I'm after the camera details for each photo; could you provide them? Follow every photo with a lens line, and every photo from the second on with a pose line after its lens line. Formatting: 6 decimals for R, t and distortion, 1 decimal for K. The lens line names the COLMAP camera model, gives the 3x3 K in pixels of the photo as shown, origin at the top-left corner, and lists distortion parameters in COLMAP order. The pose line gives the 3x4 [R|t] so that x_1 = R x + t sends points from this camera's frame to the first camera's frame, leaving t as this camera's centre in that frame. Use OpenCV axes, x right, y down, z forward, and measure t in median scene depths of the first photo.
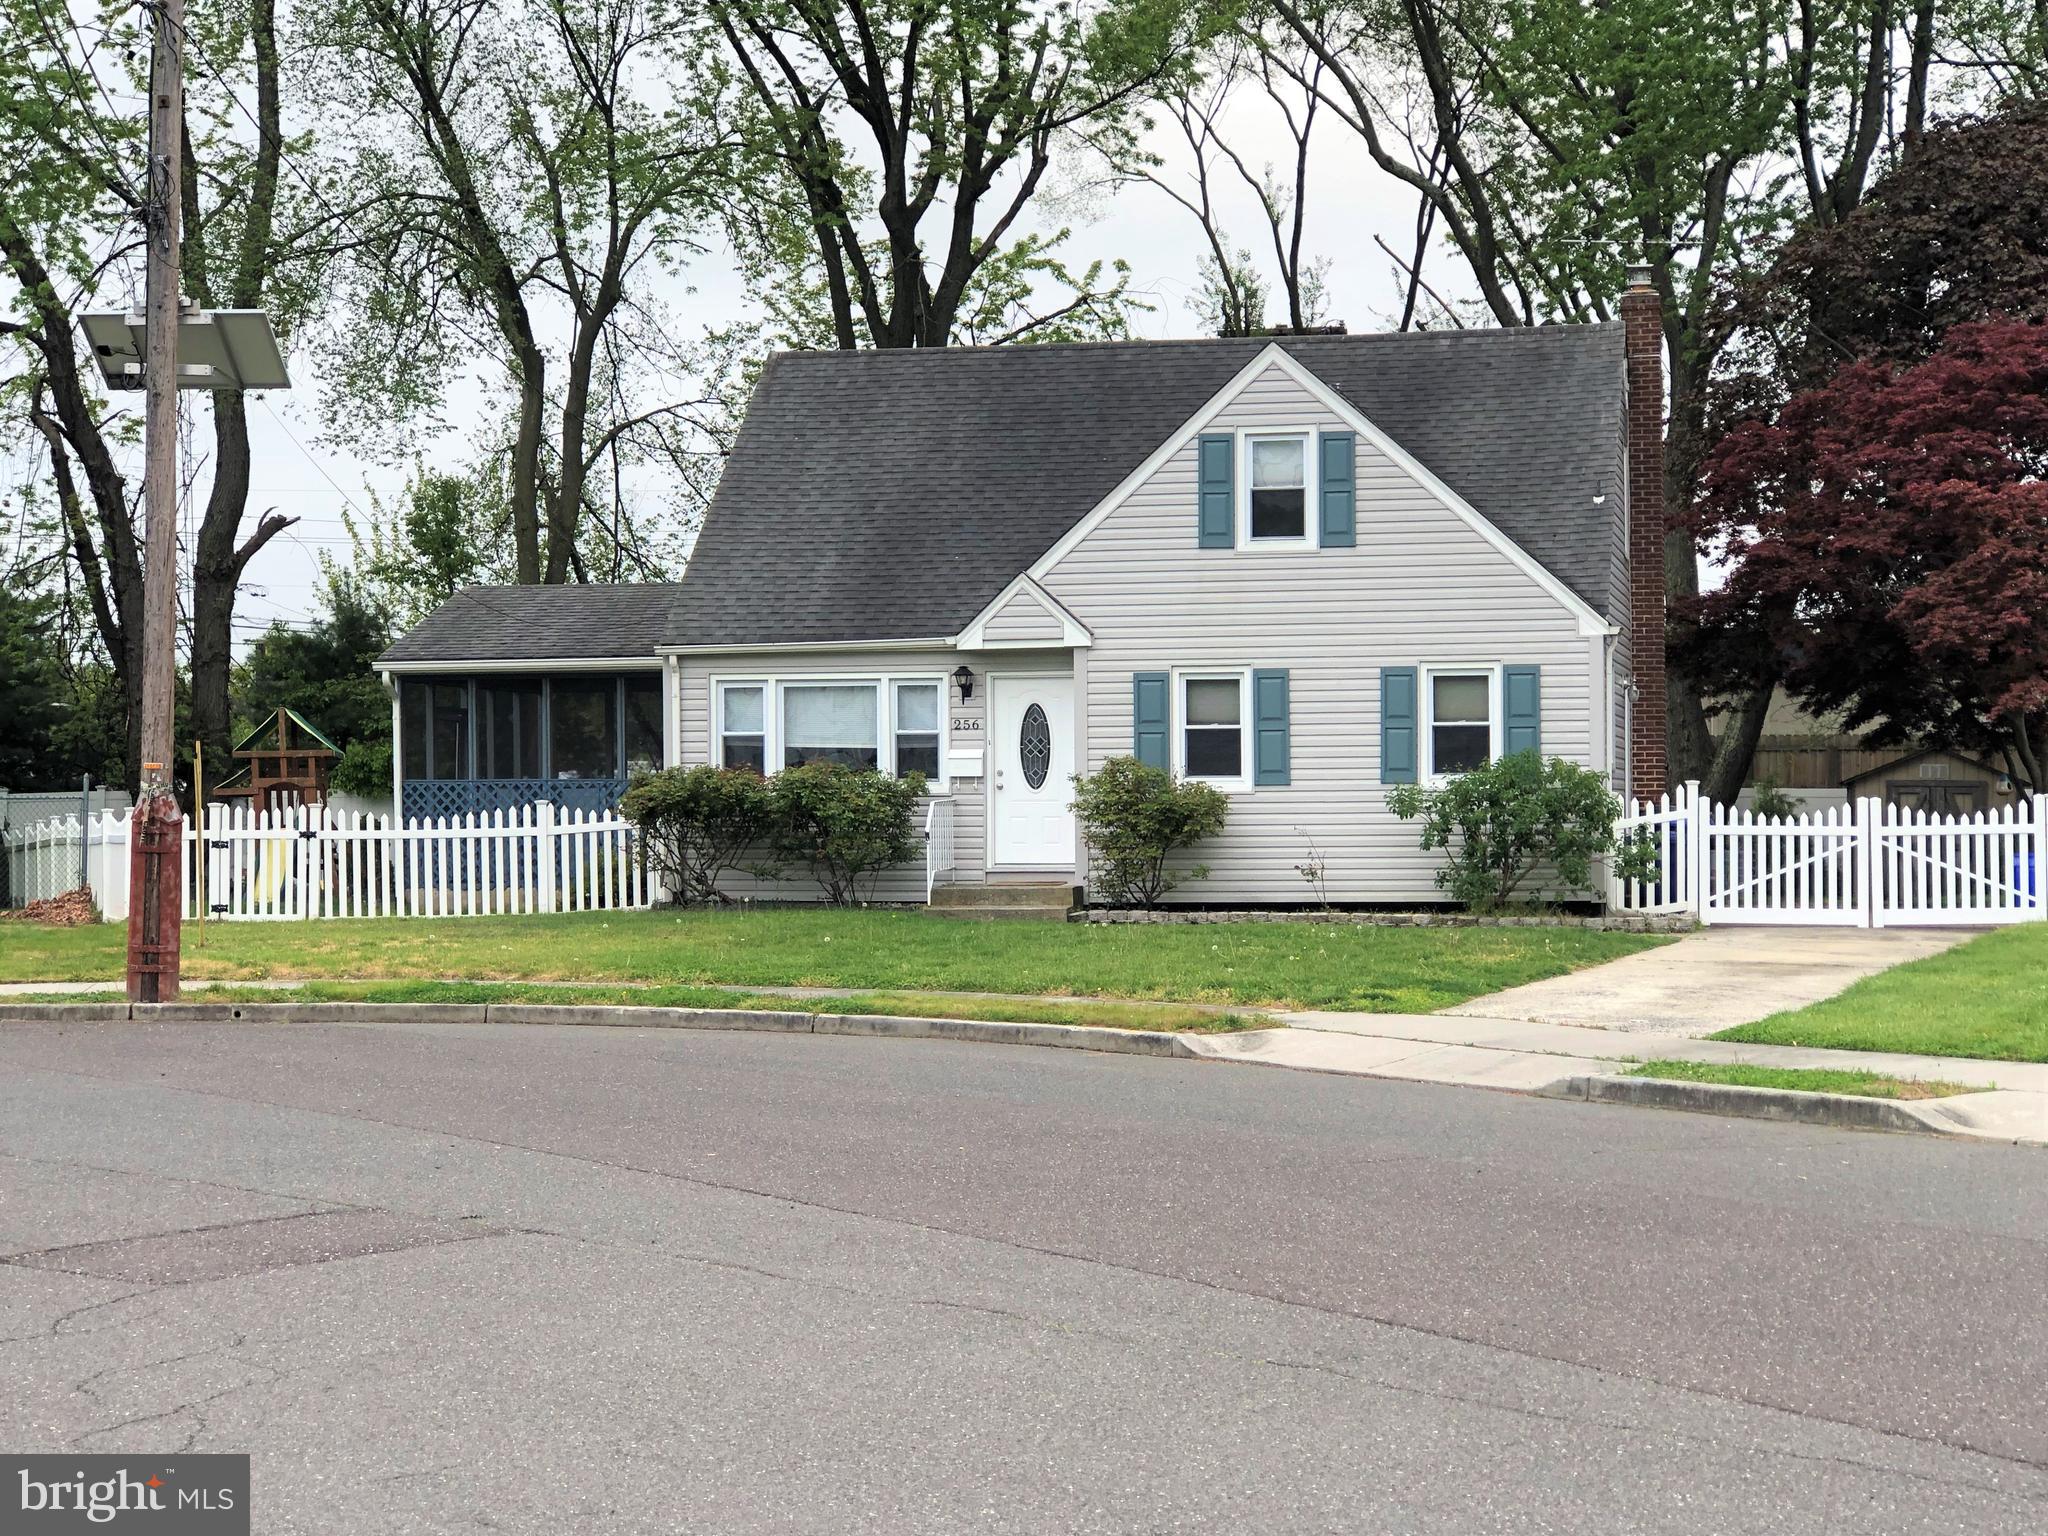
lens RADIAL K [[3542.0, 0, 1026.6], [0, 3542.0, 771.7], [0, 0, 1]] dist [0.003564, 0.000000]
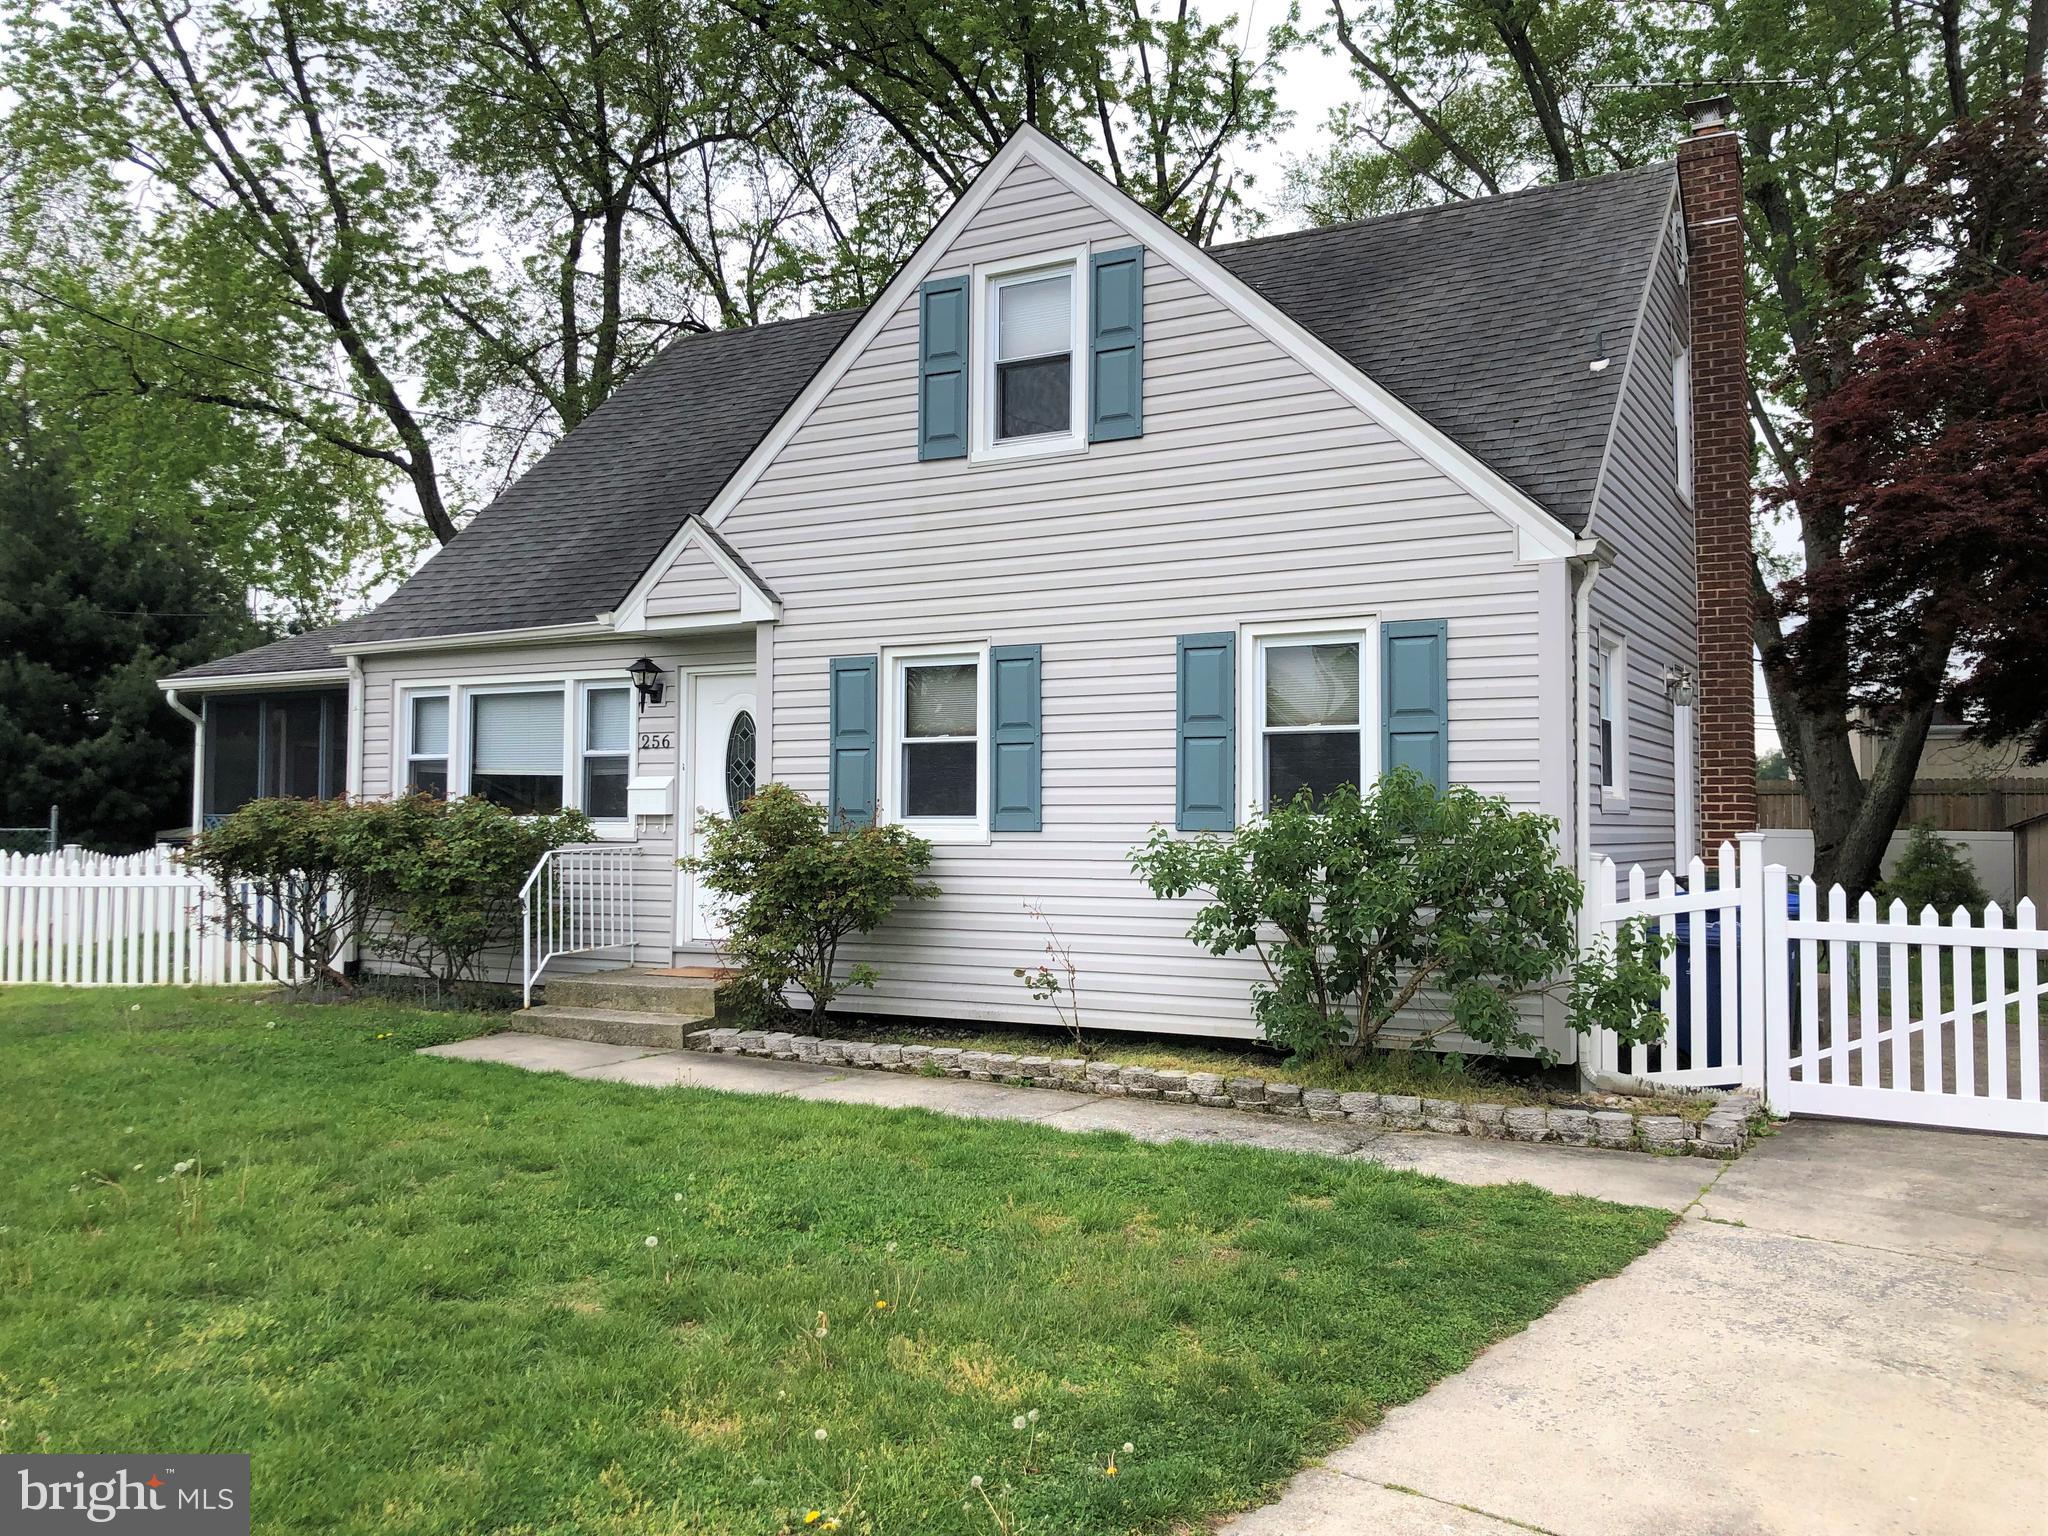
lens RADIAL K [[1690.2, 0, 1005.1], [0, 1690.2, 760.2], [0, 0, 1]] dist [0.041858, -0.043722]
pose [[0.958117, -0.002247, -0.286370, 0.151988], [-0.005888, 0.999603, -0.027541, -0.000669], [0.286318, 0.028074, 0.957723, 0.716309]]
